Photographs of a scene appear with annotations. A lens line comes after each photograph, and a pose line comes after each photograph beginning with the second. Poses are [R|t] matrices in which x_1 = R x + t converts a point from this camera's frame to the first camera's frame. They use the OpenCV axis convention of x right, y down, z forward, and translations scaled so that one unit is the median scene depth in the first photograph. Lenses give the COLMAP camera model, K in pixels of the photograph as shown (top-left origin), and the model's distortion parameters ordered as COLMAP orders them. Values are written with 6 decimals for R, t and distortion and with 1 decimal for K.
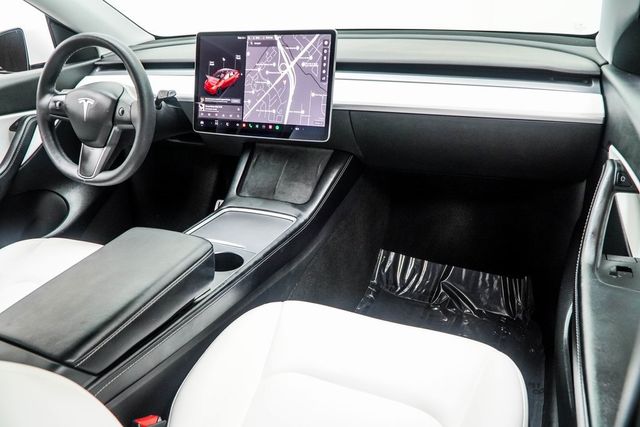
lens RADIAL K [[511.6, 0, 309.8], [0, 511.6, 209.2], [0, 0, 1]] dist [-0.005156, -0.001004]
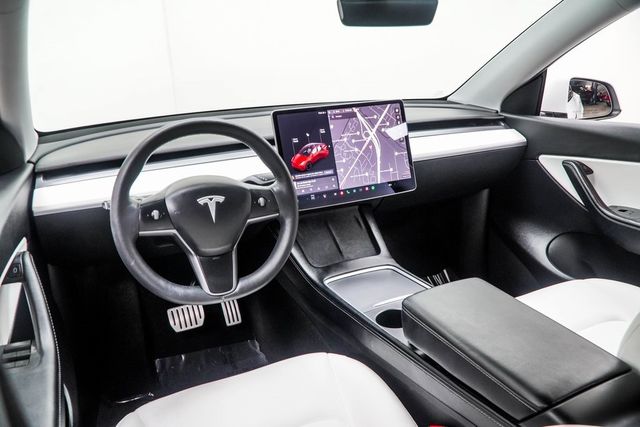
lens RADIAL K [[511.6, 0, 314.0], [0, 511.6, 214.7], [0, 0, 1]] dist [-0.005156, -0.001004]
pose [[0.641052, -0.209191, 0.738438, -0.960819], [0.314201, 0.949349, -0.003824, -0.138914], [-0.700235, 0.234470, 0.674310, 0.356262]]
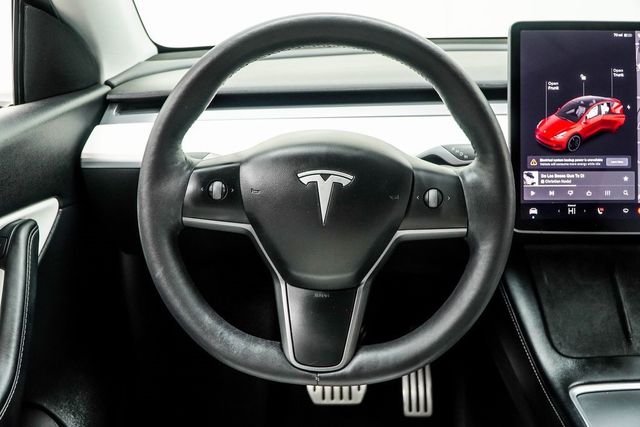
lens RADIAL K [[742.4, 0, 310.3], [0, 742.4, 215.7], [0, 0, 1]] dist [-0.046206, 0.000000]
pose [[0.925760, -0.070441, 0.371493, -0.683660], [0.121154, 0.985954, -0.114965, -0.120485], [-0.358177, 0.151438, 0.921290, 0.489238]]
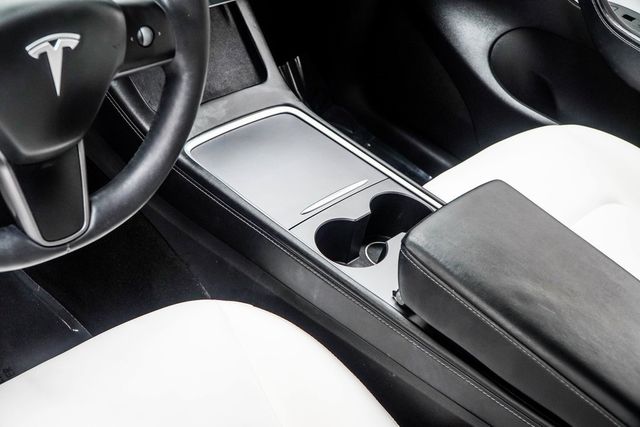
lens RADIAL K [[922.1, 0, 306.8], [0, 922.1, 204.0], [0, 0, 1]] dist [-0.091028, 0.000000]
pose [[0.299932, -0.496918, 0.814318, -0.969410], [0.163532, 0.867764, 0.469300, -0.390038], [-0.939839, -0.007591, 0.341533, 0.643645]]
